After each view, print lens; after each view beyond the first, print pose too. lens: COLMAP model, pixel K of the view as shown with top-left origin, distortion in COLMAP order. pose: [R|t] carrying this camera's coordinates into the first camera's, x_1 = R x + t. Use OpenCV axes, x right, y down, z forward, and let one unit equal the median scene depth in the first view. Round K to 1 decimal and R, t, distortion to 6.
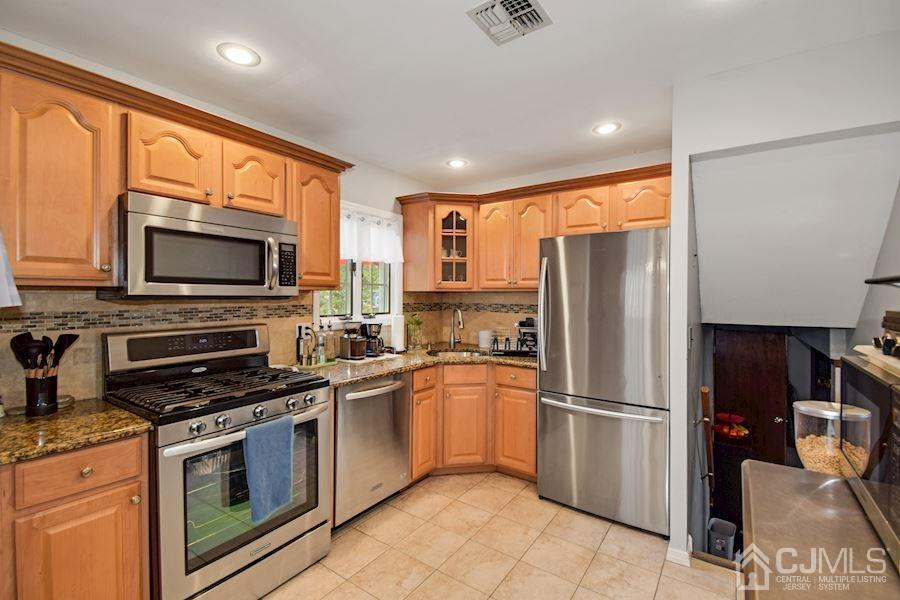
lens RADIAL K [[399.7, 0, 450.0], [0, 399.7, 300.0], [0, 0, 1]] dist [0.003098, 0.000125]
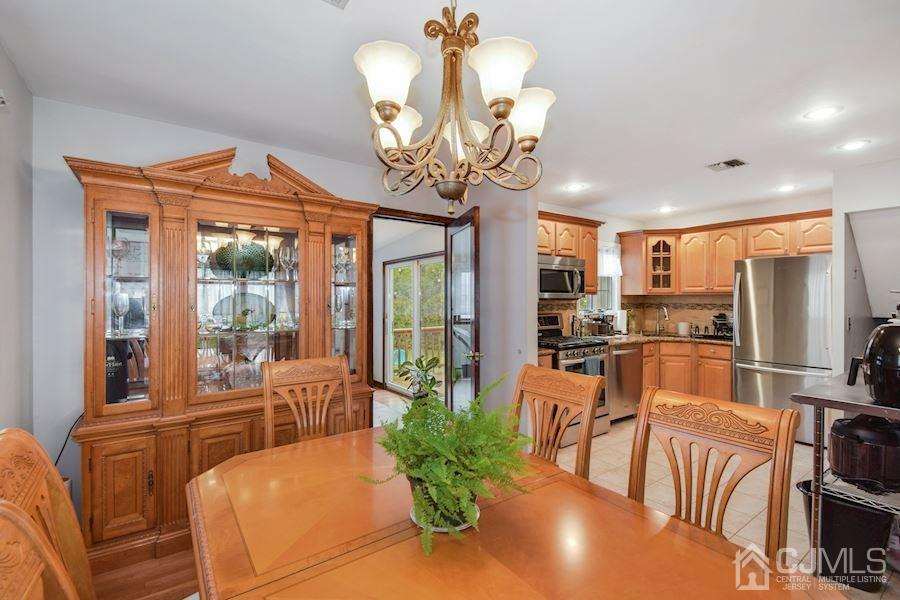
lens RADIAL K [[399.7, 0, 450.0], [0, 399.7, 300.0], [0, 0, 1]] dist [0.003098, 0.000125]
pose [[0.940222, -0.001081, -0.340559, -0.241119], [-0.001000, 0.999982, -0.005936, 0.007496], [0.340560, 0.005922, 0.940204, -0.709277]]
